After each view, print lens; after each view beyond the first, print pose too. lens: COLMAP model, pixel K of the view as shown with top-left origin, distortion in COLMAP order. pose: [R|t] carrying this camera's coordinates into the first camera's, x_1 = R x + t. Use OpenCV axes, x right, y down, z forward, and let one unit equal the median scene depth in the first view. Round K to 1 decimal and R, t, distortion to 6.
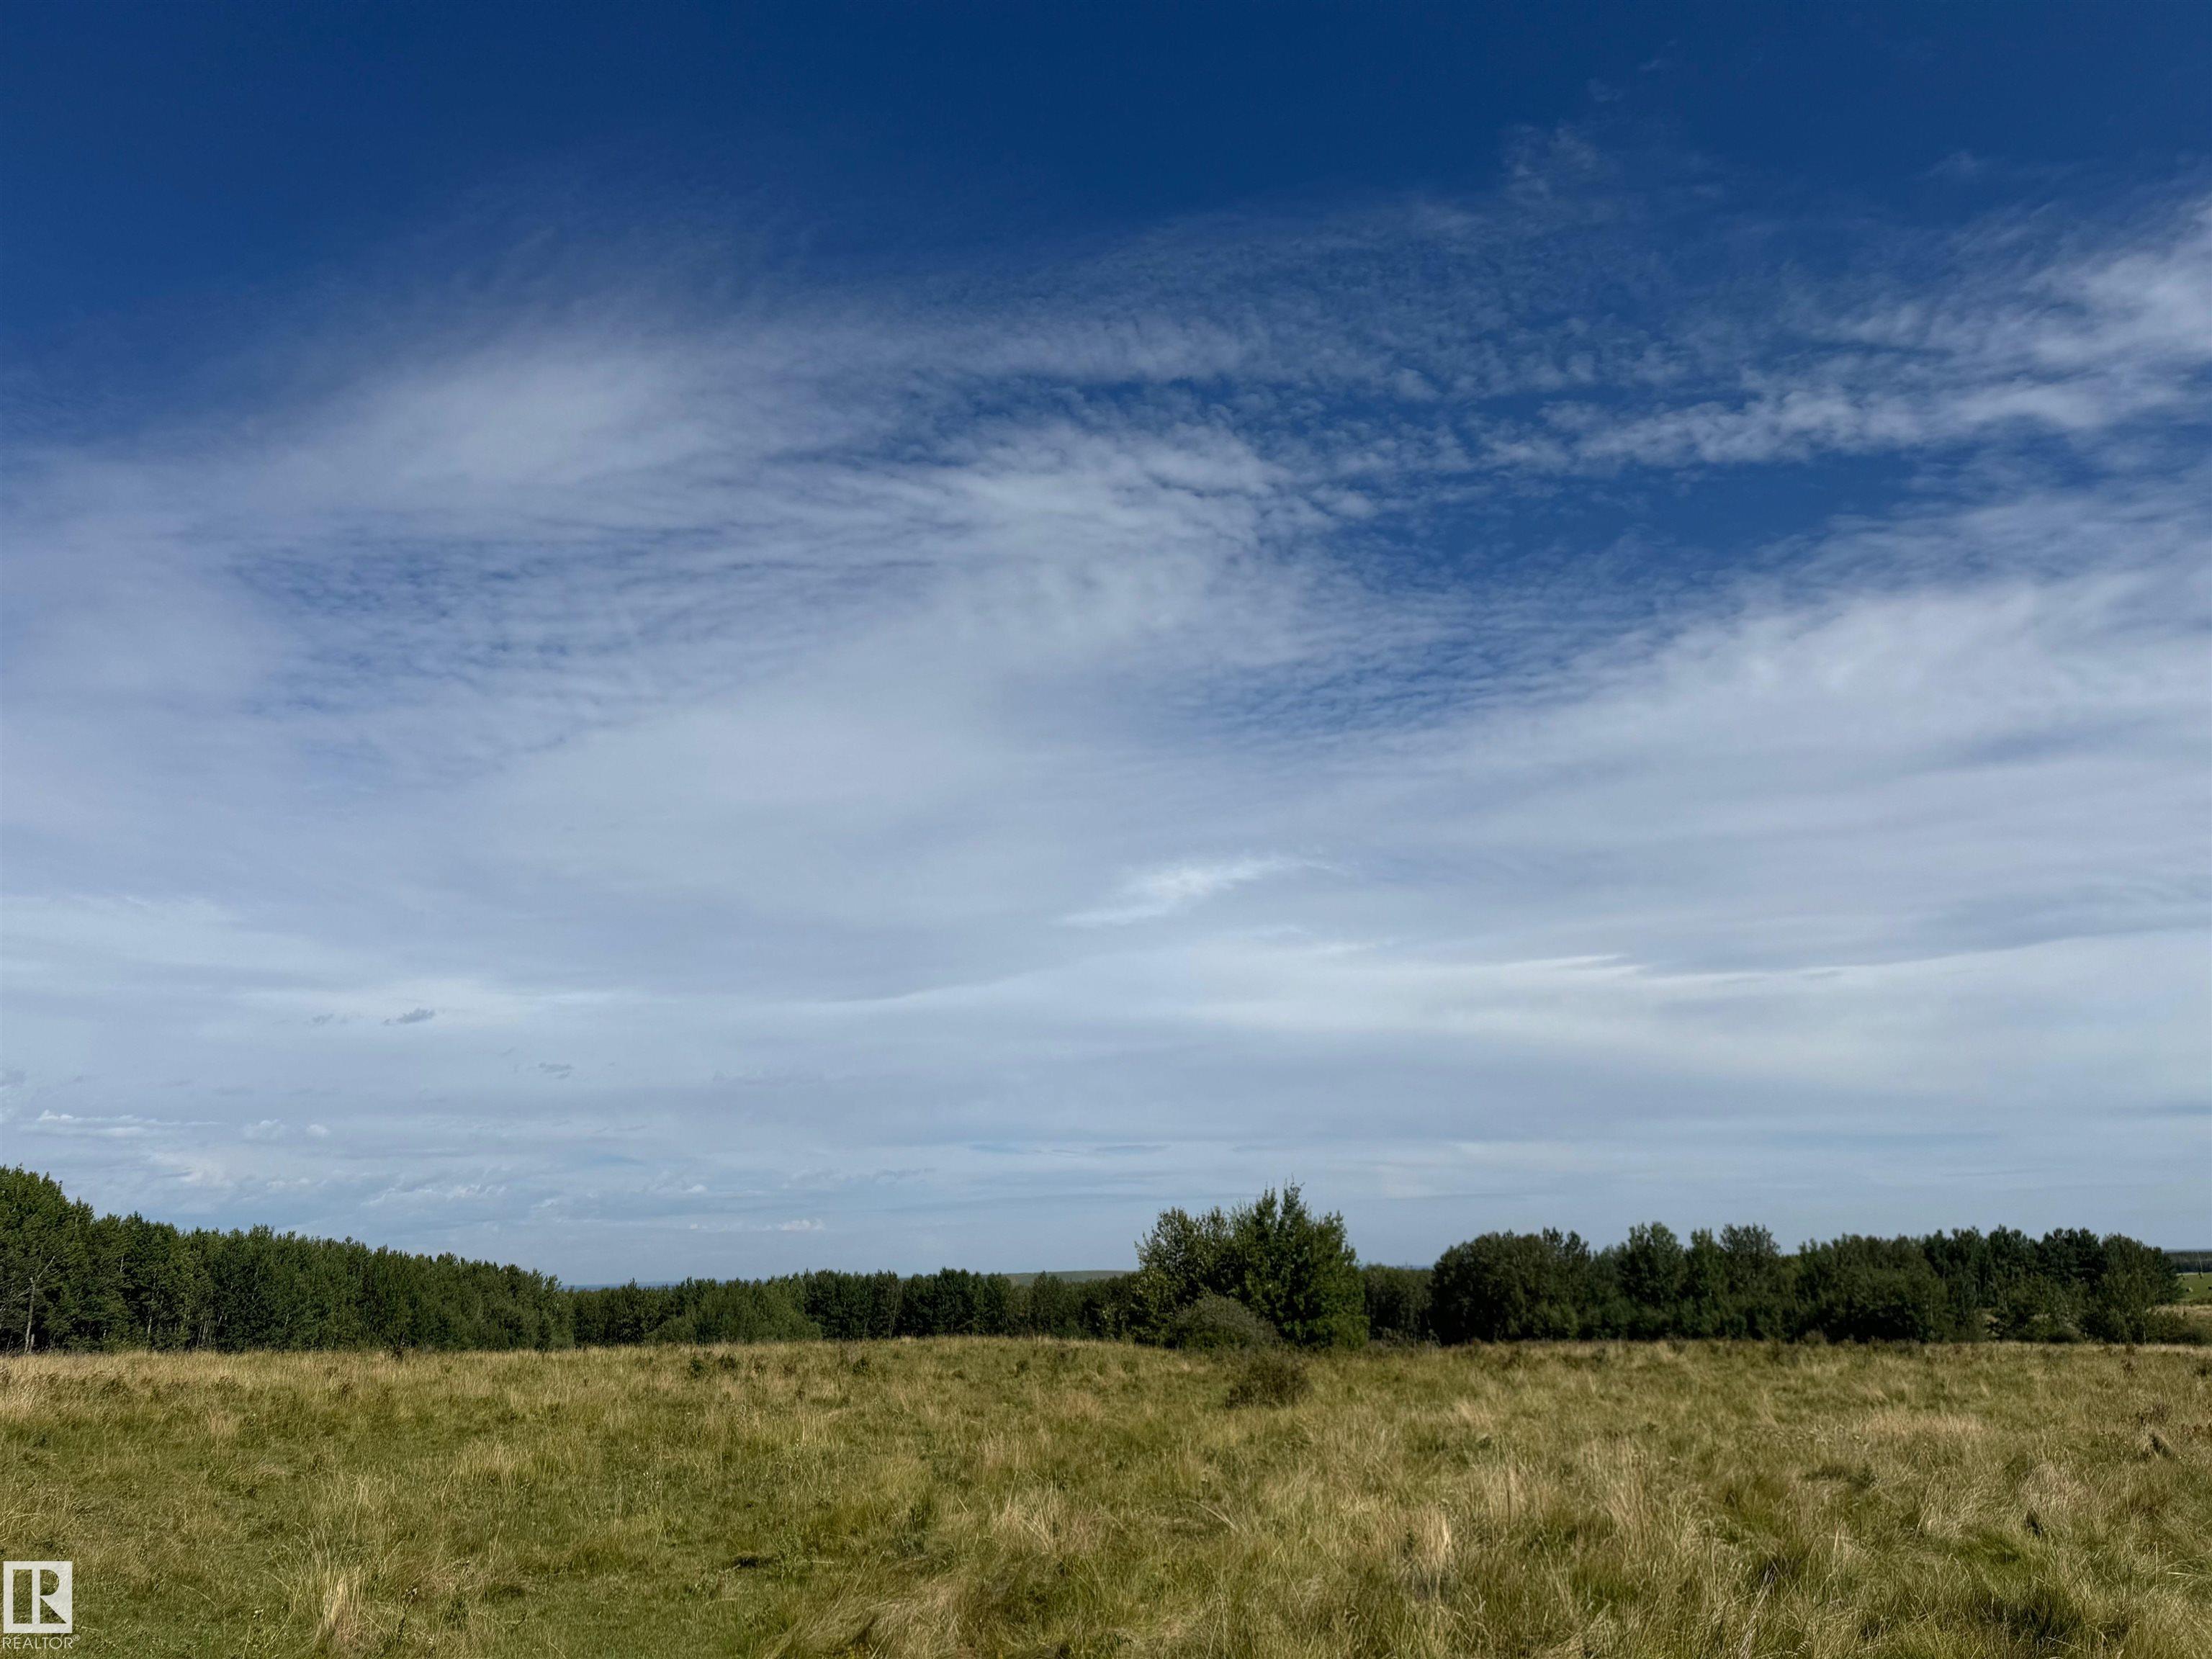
lens RADIAL K [[1508.8, 0, 1108.3], [0, 1508.8, 830.4], [0, 0, 1]] dist [0.013576, -0.028647]
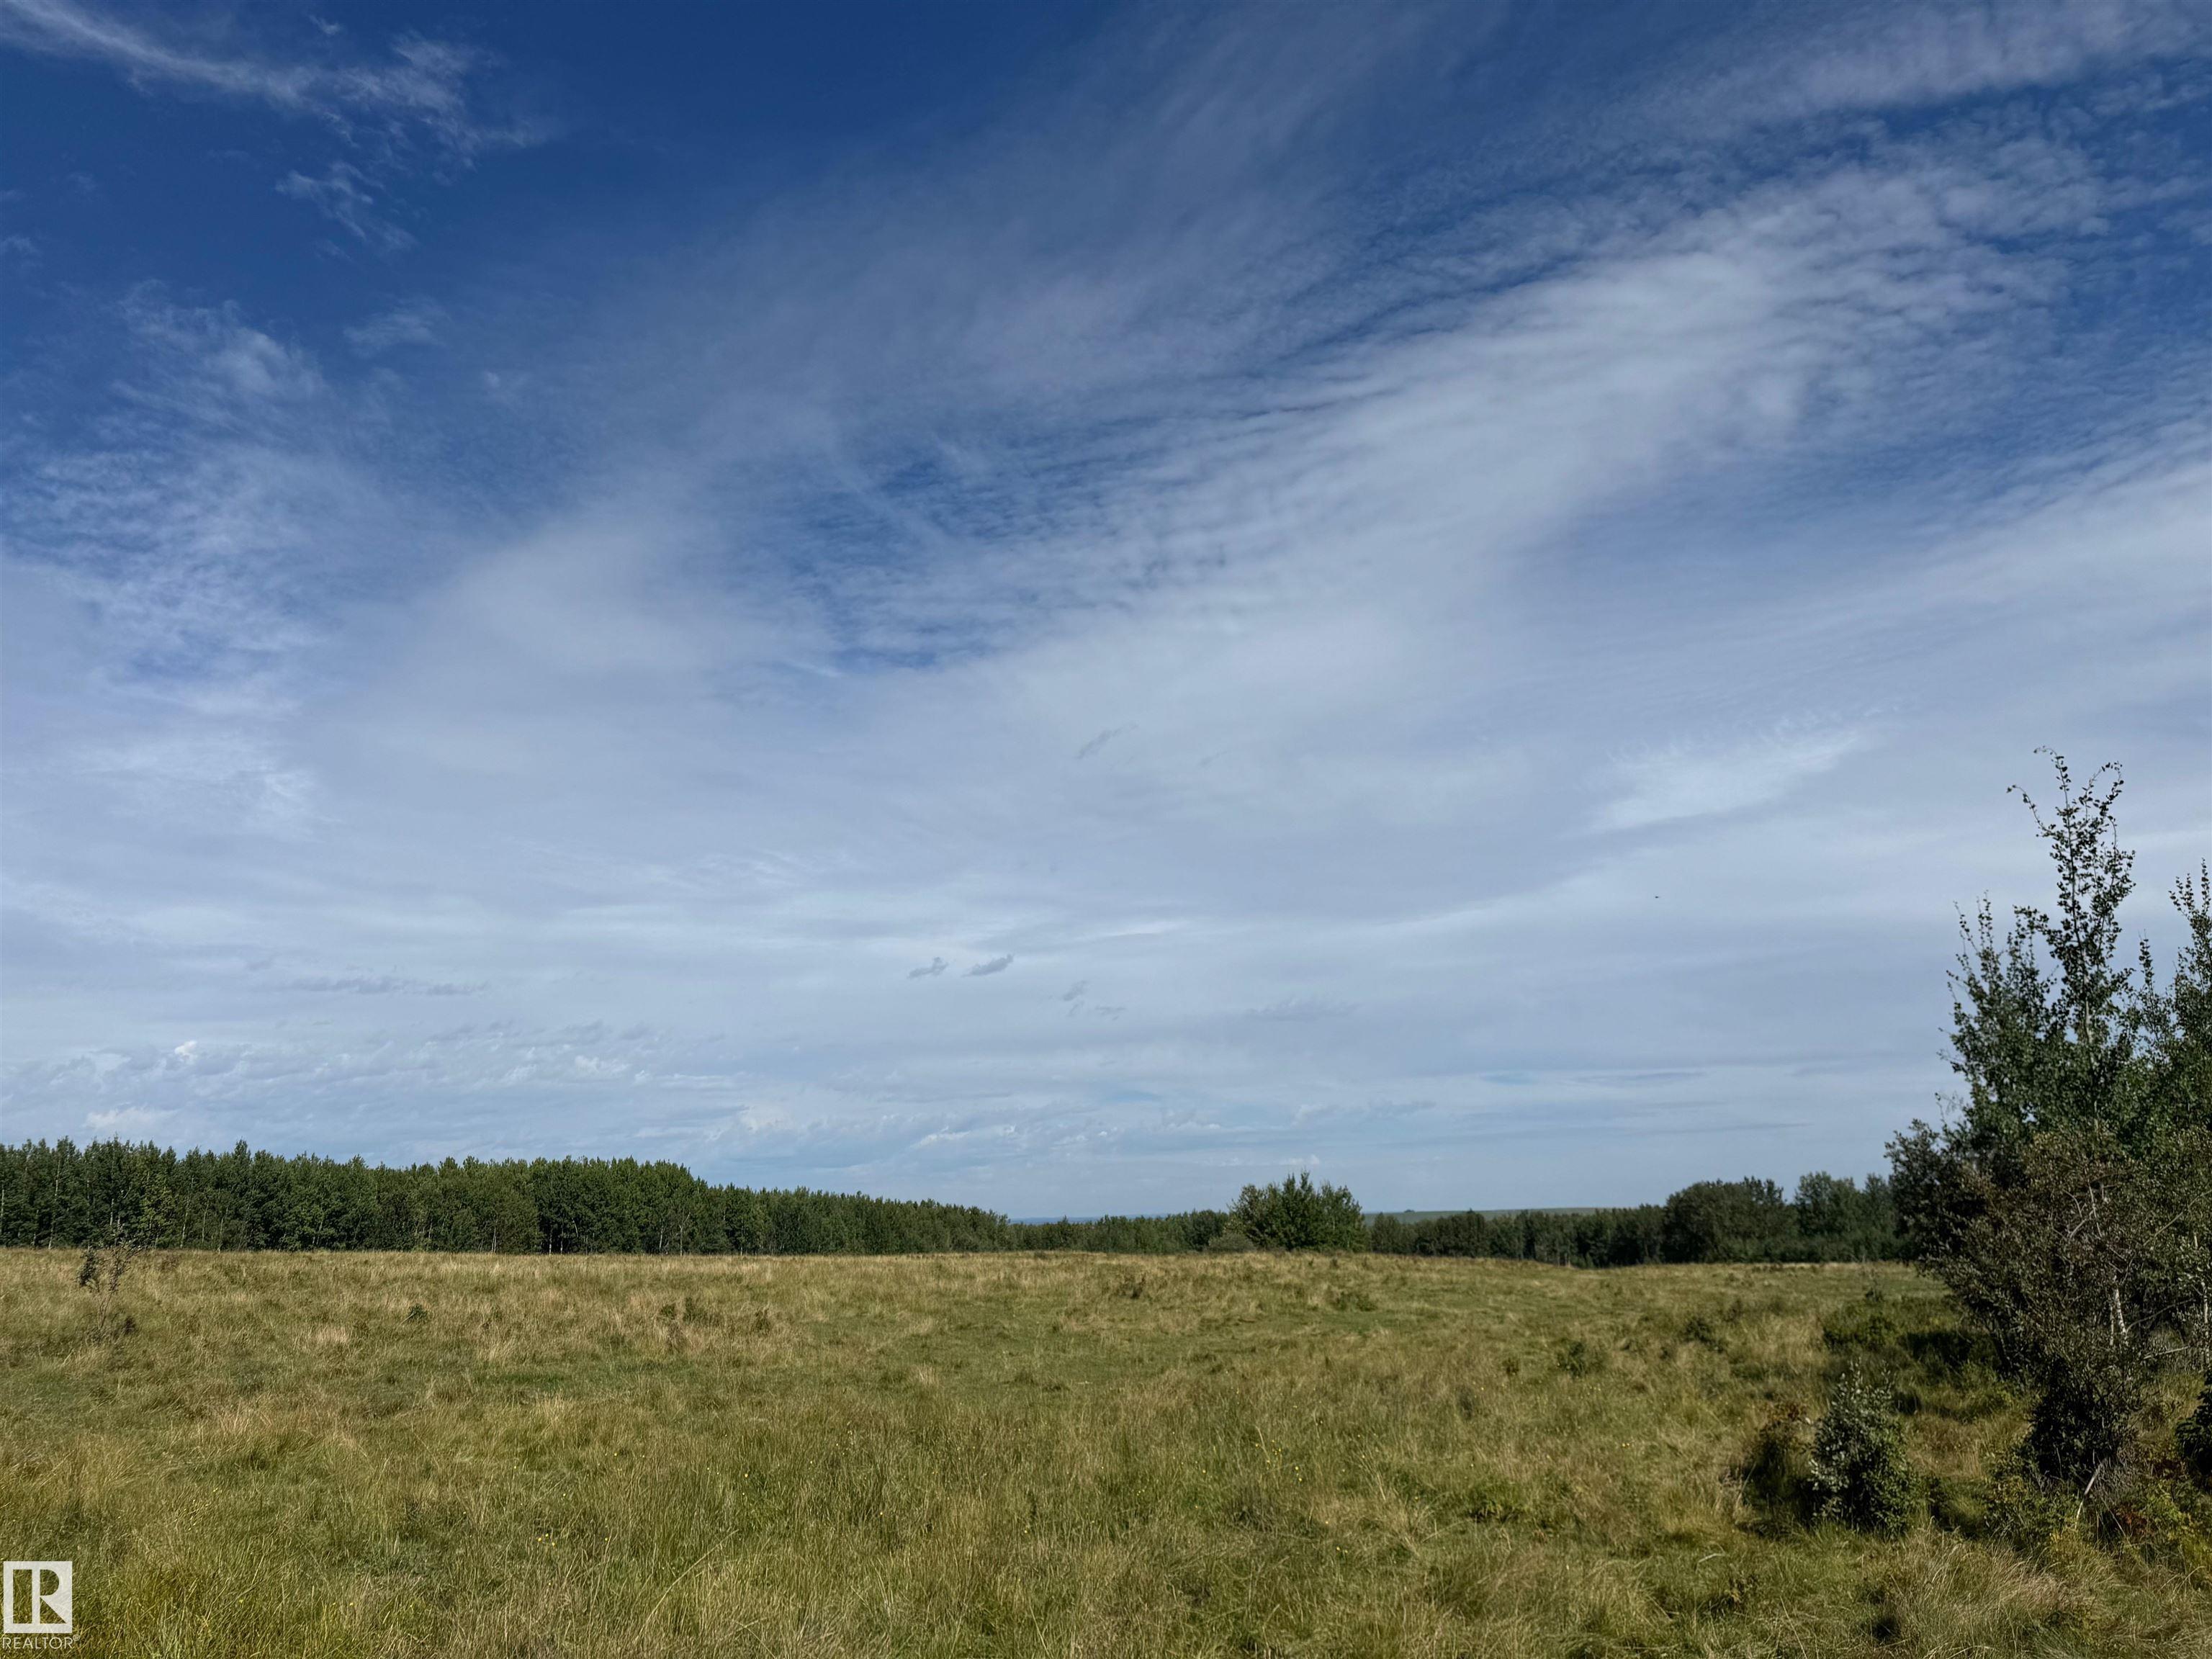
lens RADIAL K [[1508.8, 0, 1100.2], [0, 1508.8, 825.2], [0, 0, 1]] dist [0.013576, -0.028647]
pose [[0.946086, -0.082234, -0.313304, 0.252834], [0.094446, 0.995241, 0.023976, -0.119078], [0.309842, -0.052273, 0.949350, -0.370867]]
